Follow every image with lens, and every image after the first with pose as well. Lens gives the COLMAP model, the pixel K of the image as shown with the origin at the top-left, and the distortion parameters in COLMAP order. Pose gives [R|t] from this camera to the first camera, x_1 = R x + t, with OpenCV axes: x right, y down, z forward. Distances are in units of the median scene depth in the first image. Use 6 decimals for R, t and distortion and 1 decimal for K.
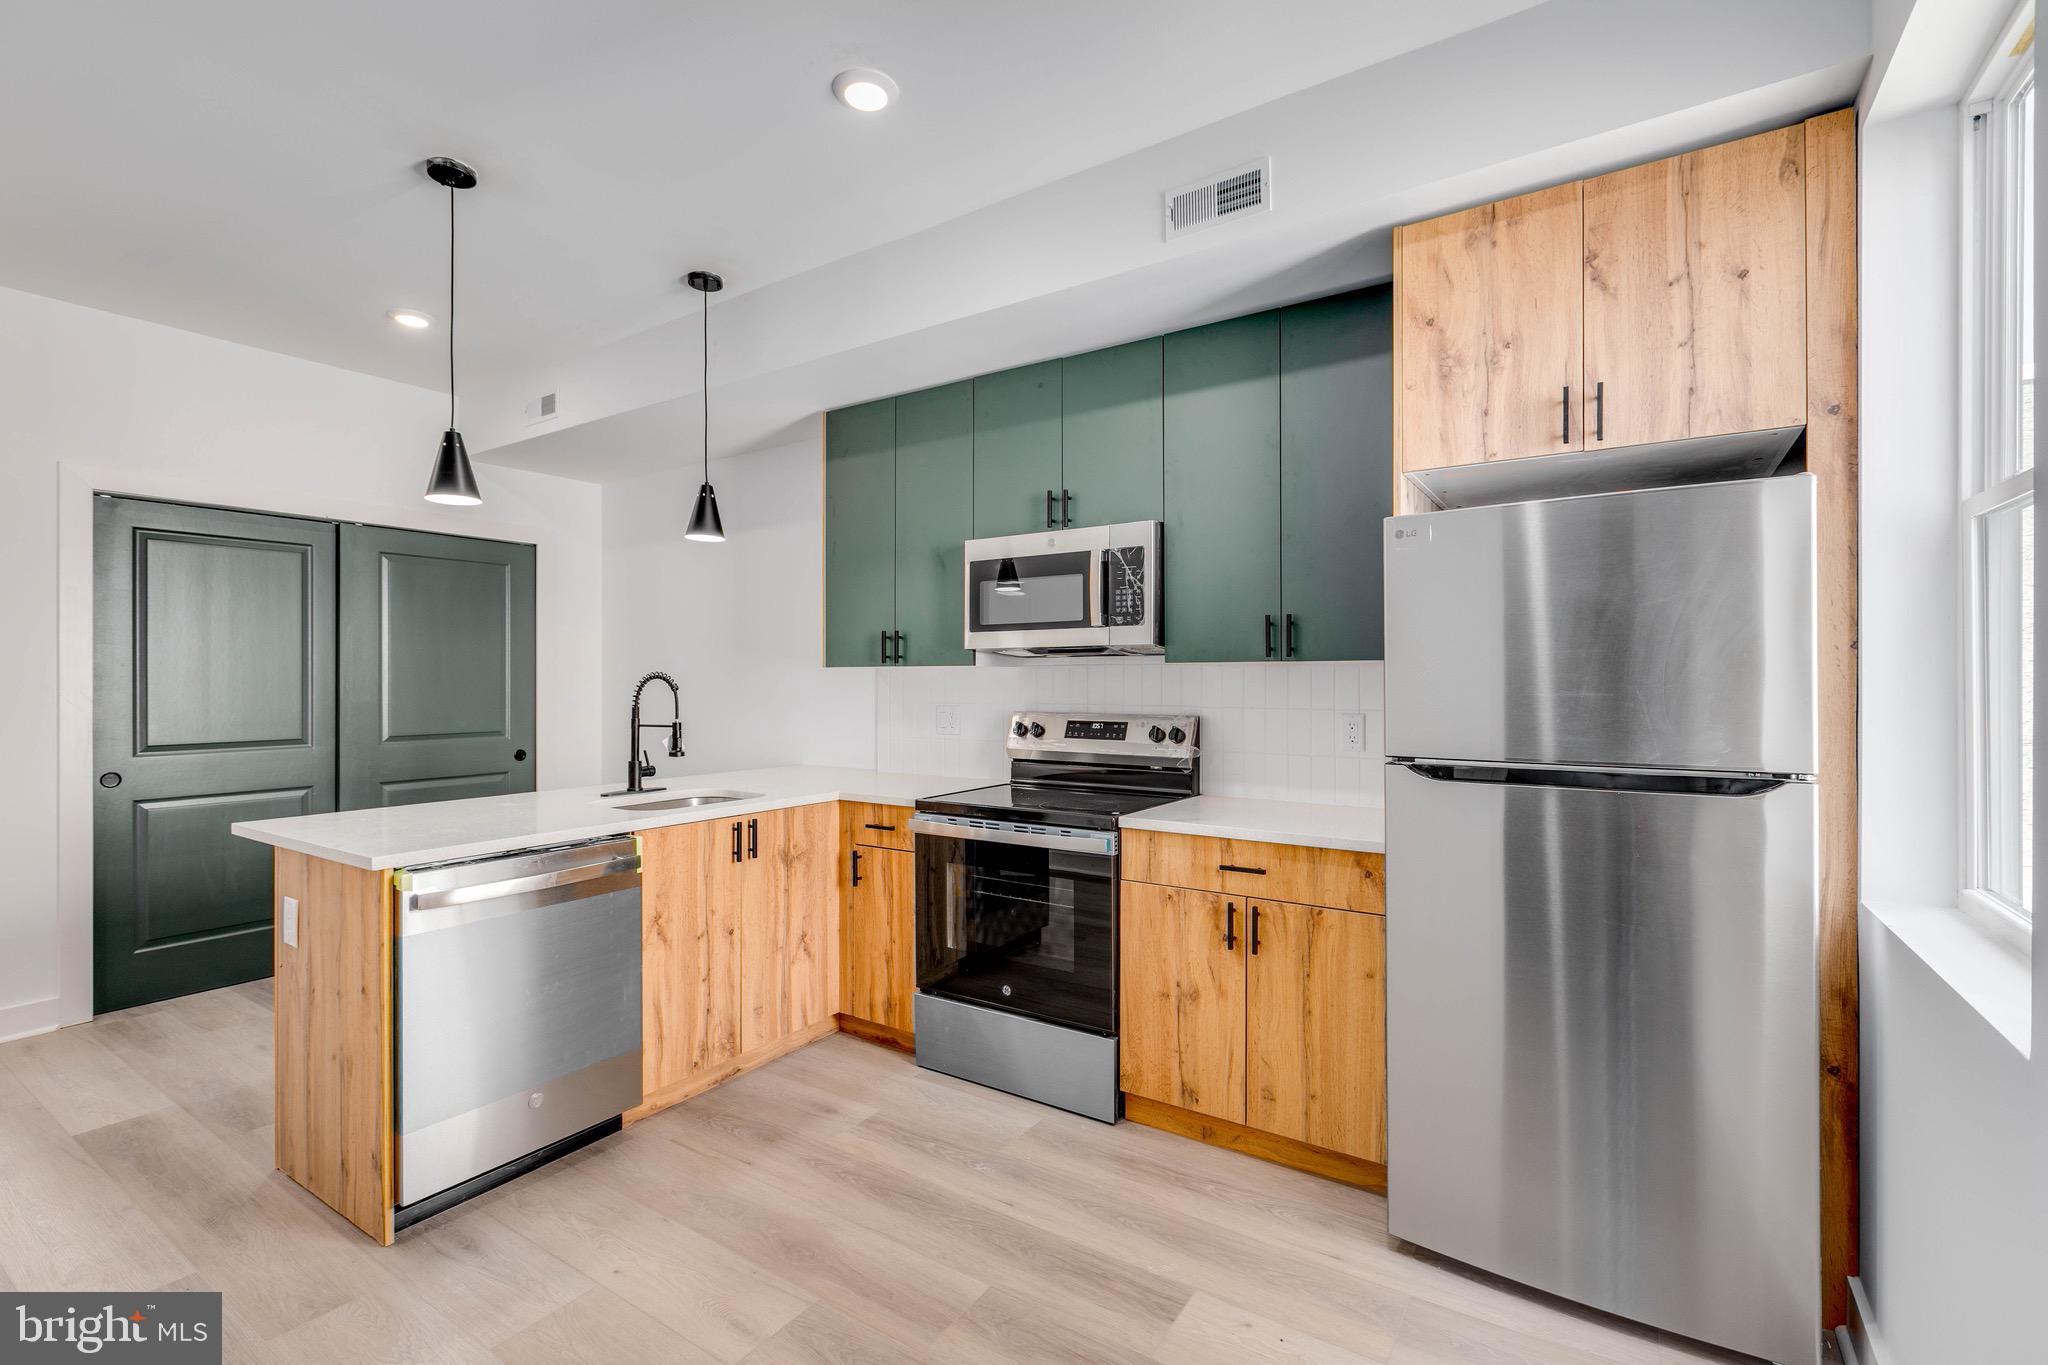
lens RADIAL K [[900.4, 0, 1030.9], [0, 900.4, 681.6], [0, 0, 1]] dist [-0.005027, 0.001074]
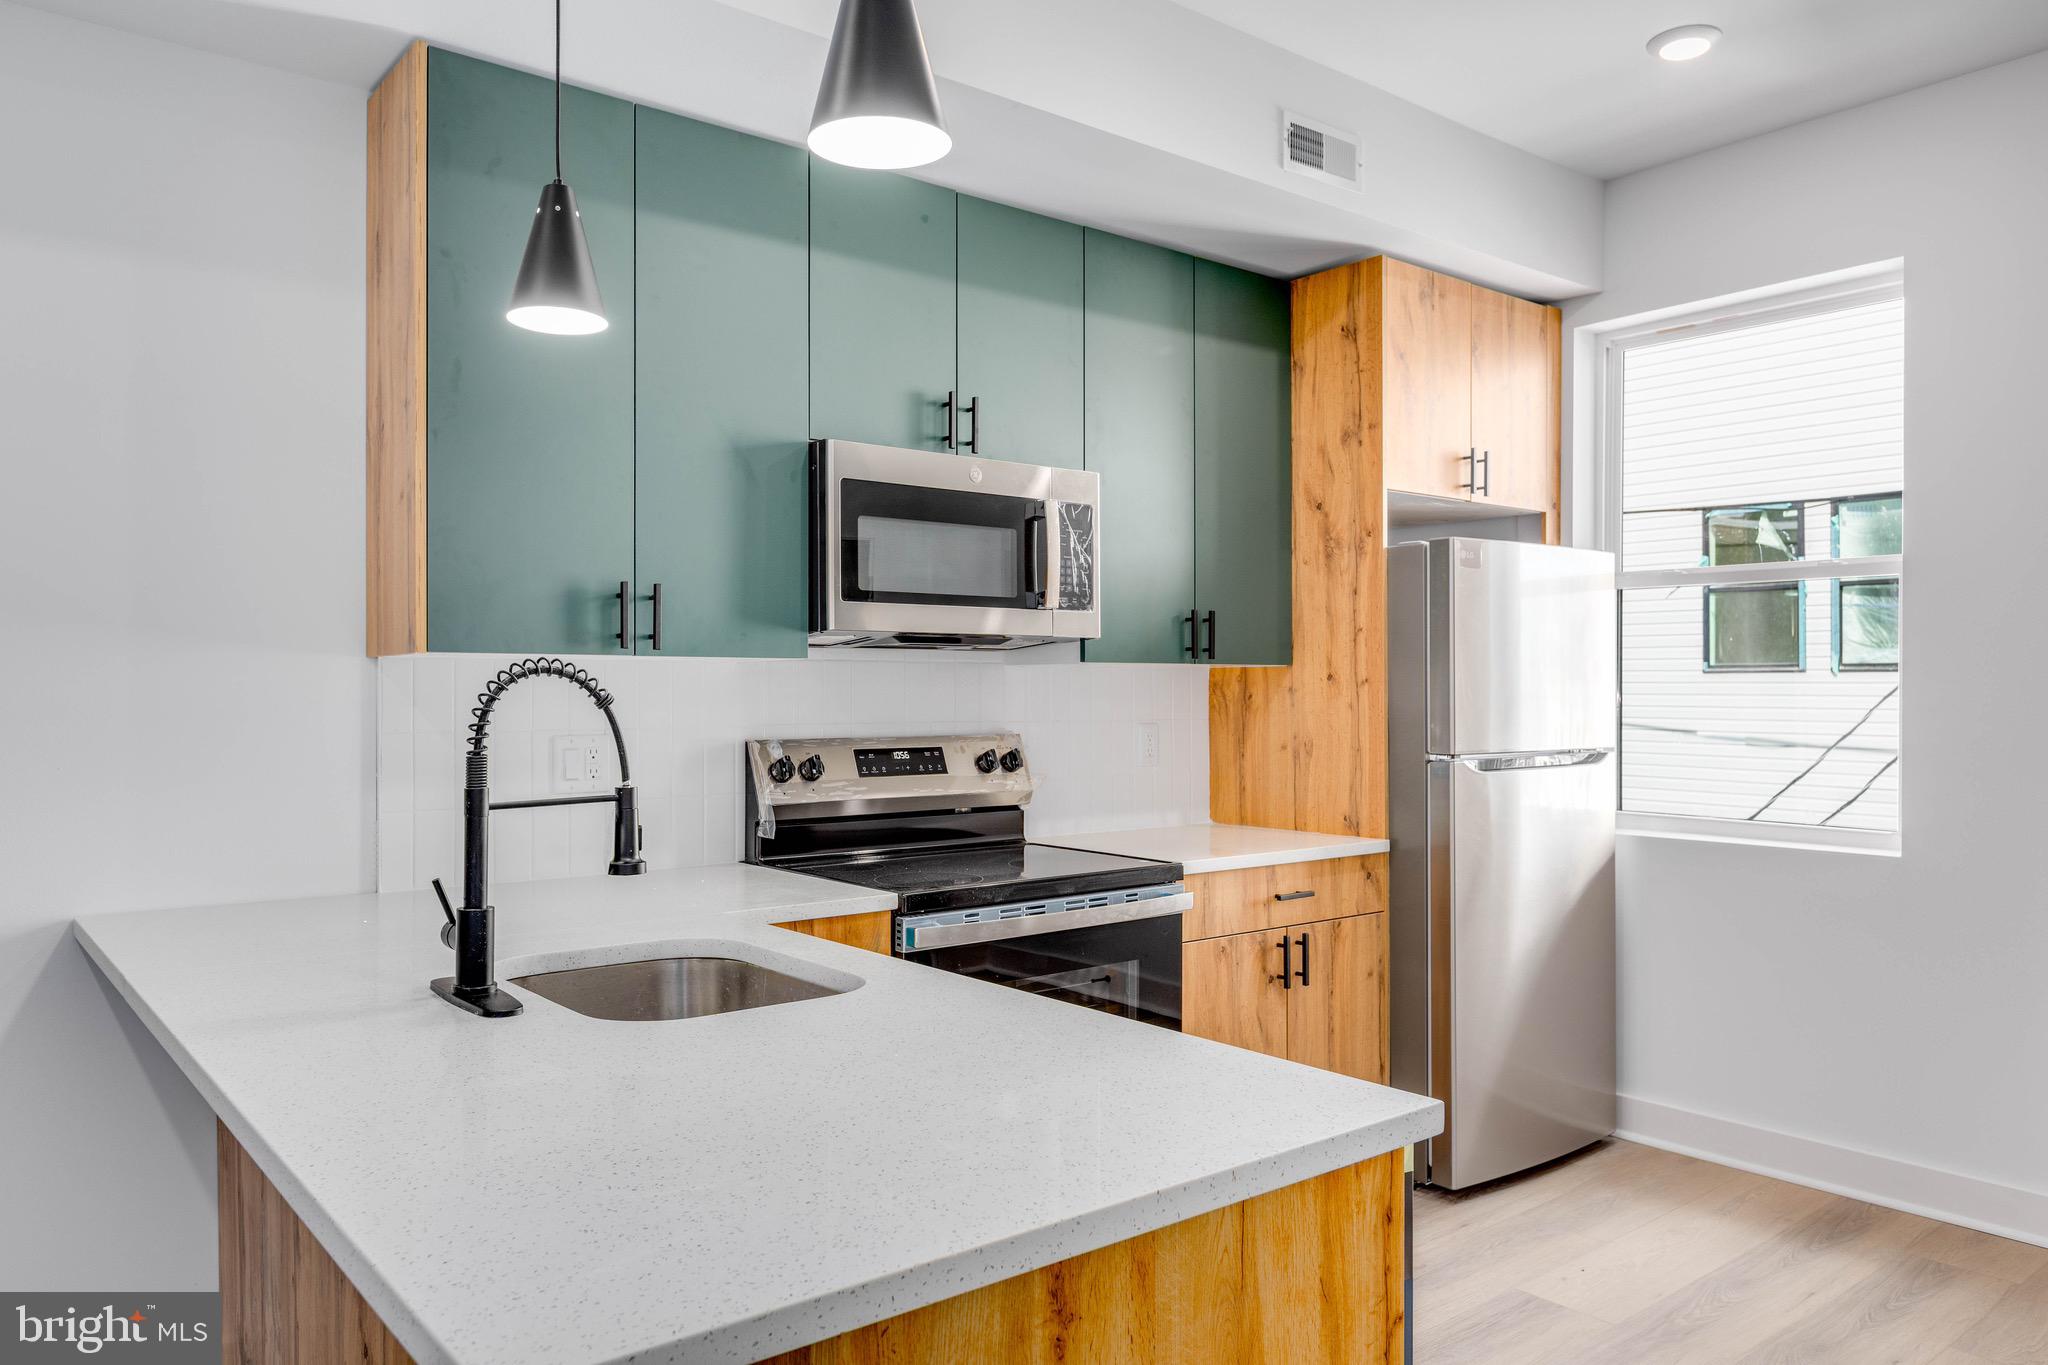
lens RADIAL K [[1396.2, 0, 1020.3], [0, 1396.2, 690.1], [0, 0, 1]] dist [0.003402, -0.018022]
pose [[0.309188, 0.000671, 0.951001, -0.926133], [0.002295, 0.999996, -0.001451, 0.003966], [-0.950998, 0.002632, 0.309185, 0.651833]]
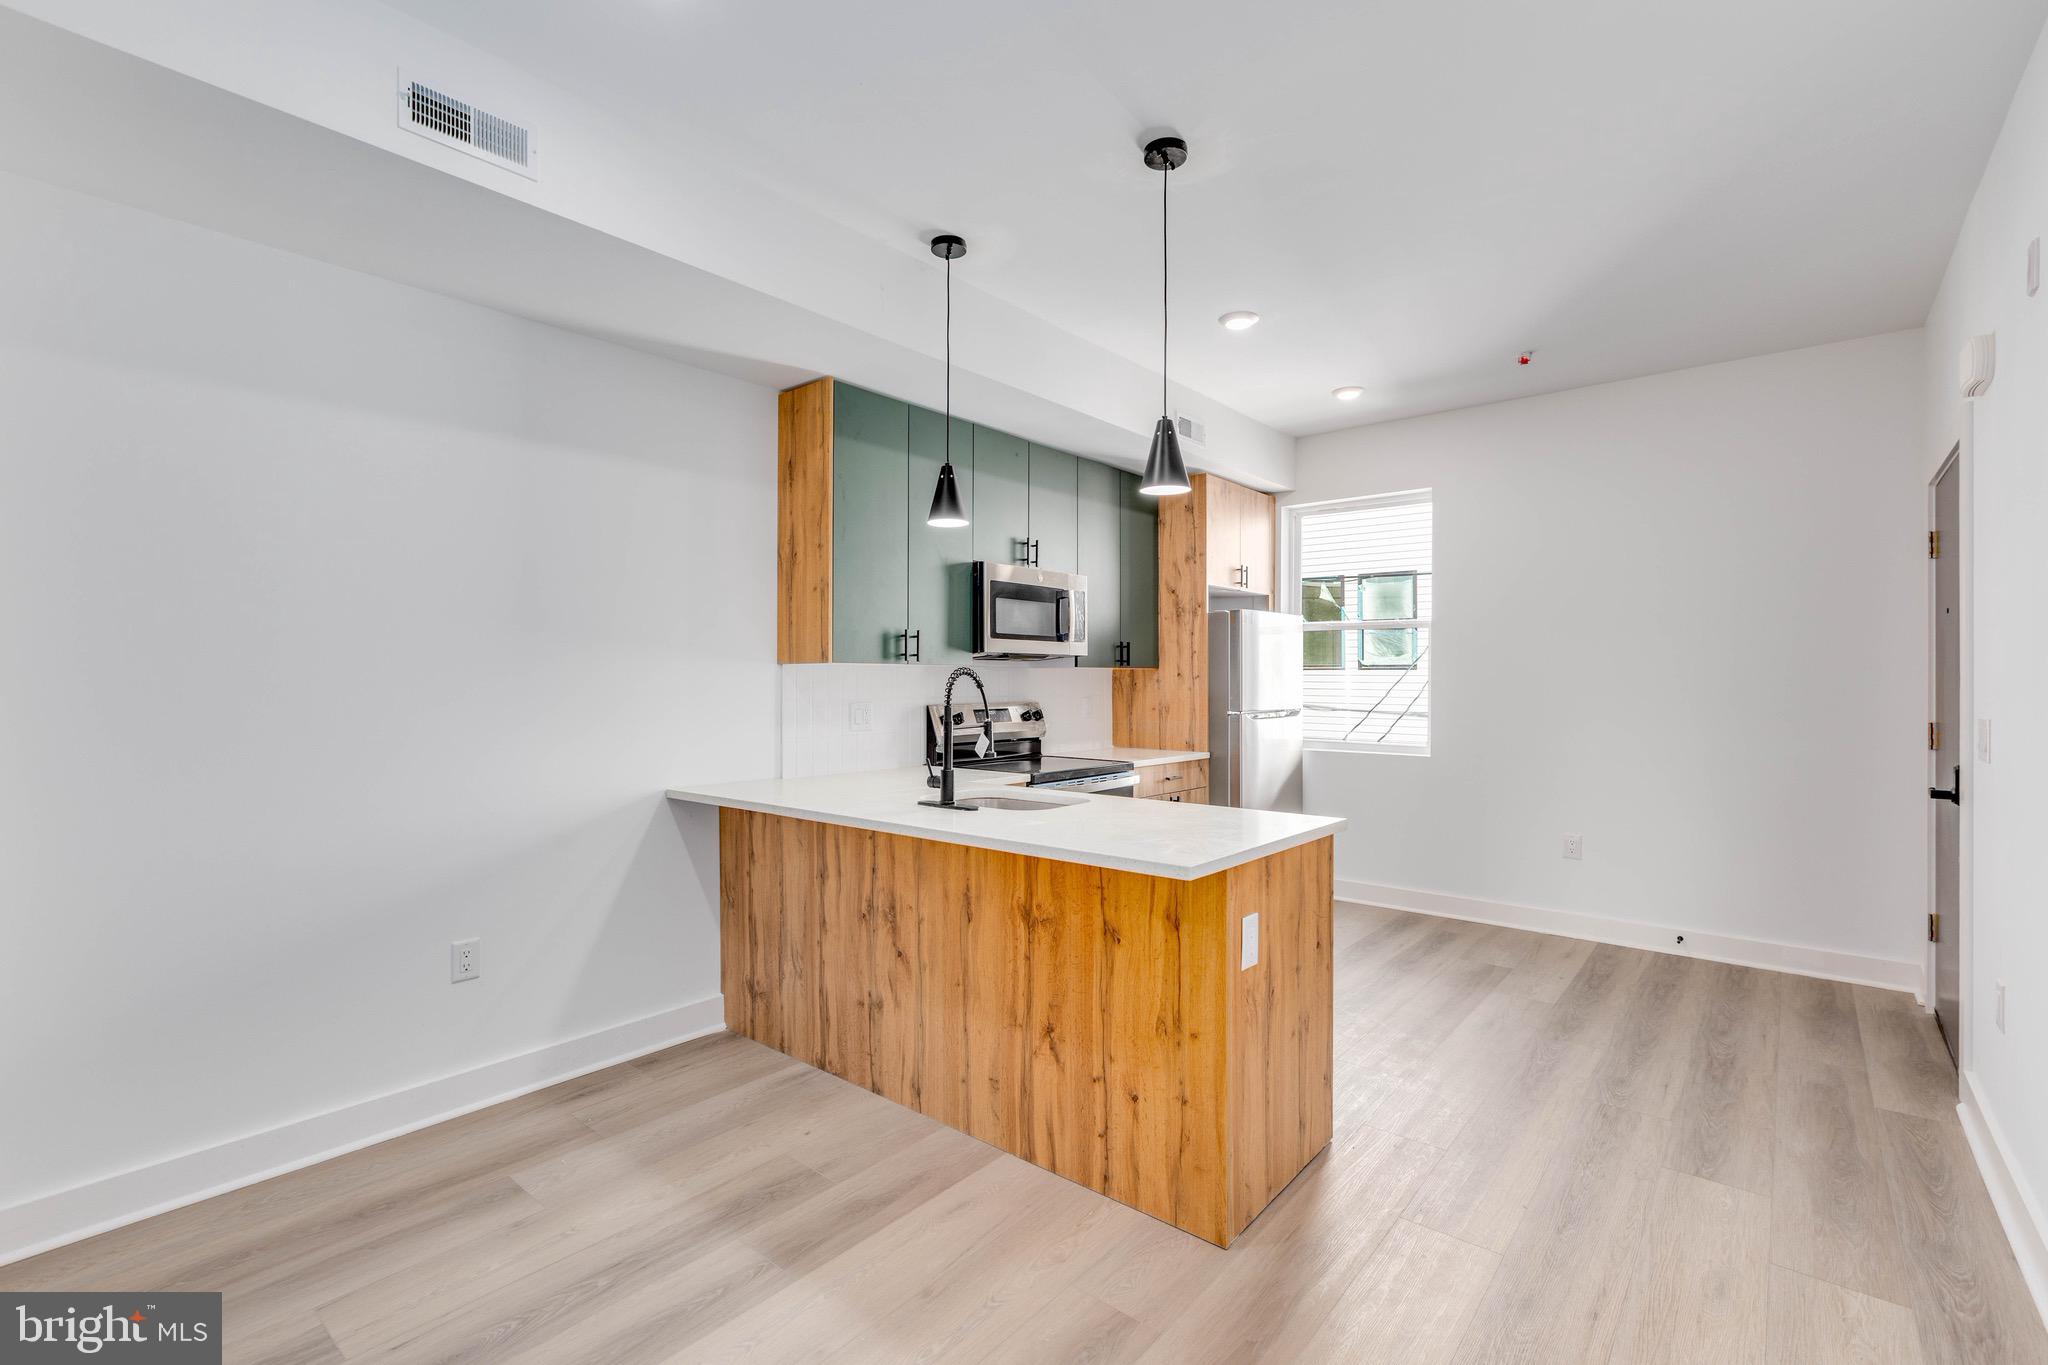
lens RADIAL K [[900.4, 0, 1022.4], [0, 900.4, 678.5], [0, 0, 1]] dist [-0.005027, 0.001074]
pose [[0.124689, 0.002884, 0.992192, -1.333510], [0.000485, 0.999995, -0.002968, 0.003226], [-0.992196, 0.000851, 0.124687, 0.851430]]
